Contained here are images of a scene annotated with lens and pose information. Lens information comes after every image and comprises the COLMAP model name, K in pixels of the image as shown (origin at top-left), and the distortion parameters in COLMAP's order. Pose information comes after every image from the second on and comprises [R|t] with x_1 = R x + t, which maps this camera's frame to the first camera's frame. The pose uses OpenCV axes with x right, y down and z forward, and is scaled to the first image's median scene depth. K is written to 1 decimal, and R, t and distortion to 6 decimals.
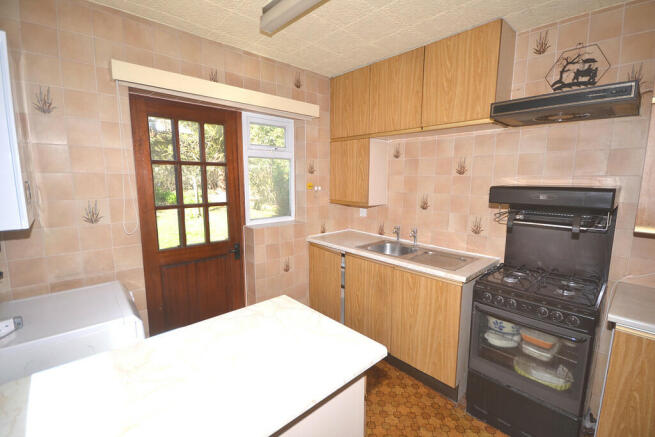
lens RADIAL K [[296.9, 0, 327.5], [0, 296.9, 218.5], [0, 0, 1]] dist [0.000087, -0.000225]
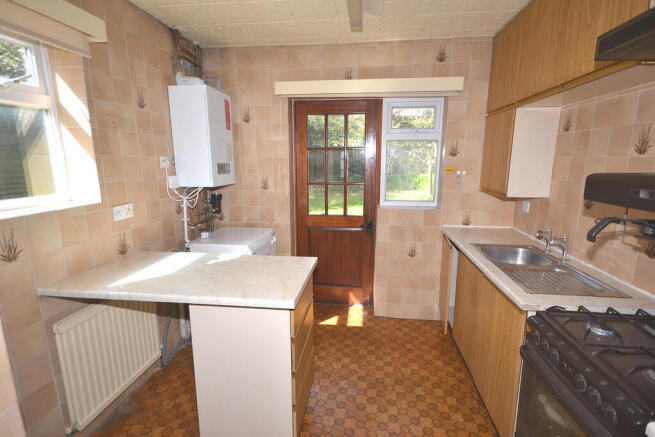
lens RADIAL K [[317.9, 0, 327.5], [0, 317.9, 218.5], [0, 0, 1]] dist [0.000306, -0.000198]
pose [[0.639507, 0.135487, -0.756752, 0.493437], [-0.102939, 0.990575, 0.090360, -0.013781], [0.761862, 0.020114, 0.647426, 0.110622]]
